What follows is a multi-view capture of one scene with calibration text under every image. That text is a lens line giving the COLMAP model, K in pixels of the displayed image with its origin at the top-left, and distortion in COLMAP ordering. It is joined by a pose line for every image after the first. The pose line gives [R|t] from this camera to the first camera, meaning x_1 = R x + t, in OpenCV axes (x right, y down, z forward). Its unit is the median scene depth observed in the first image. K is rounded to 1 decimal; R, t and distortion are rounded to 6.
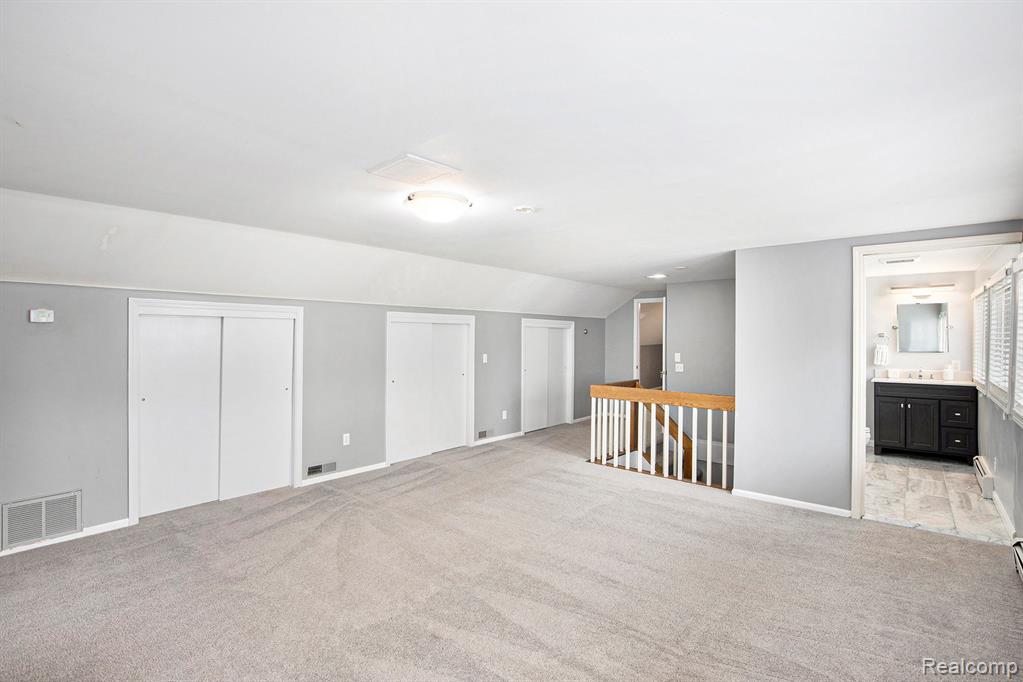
lens RADIAL K [[478.5, 0, 508.9], [0, 478.5, 340.9], [0, 0, 1]] dist [-0.029197, 0.000933]
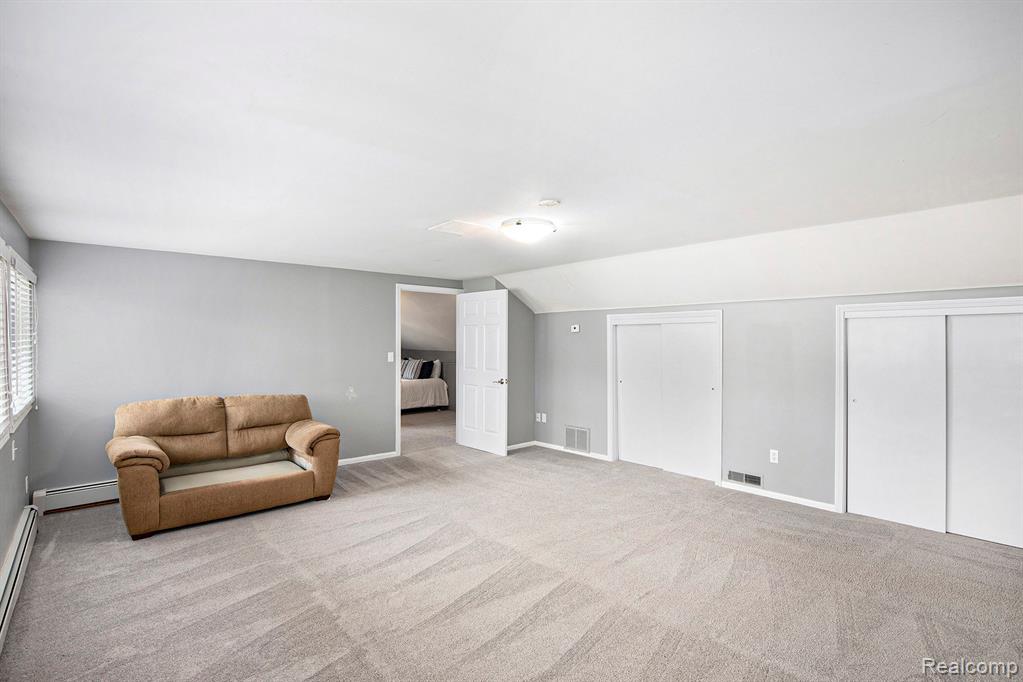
lens RADIAL K [[474.7, 0, 505.5], [0, 474.7, 343.6], [0, 0, 1]] dist [-0.043085, 0.011622]
pose [[-0.129673, 0.003867, -0.991549, 0.789374], [-0.006799, 0.999965, 0.004789, -0.000627], [0.991533, 0.007363, -0.129643, 0.860047]]
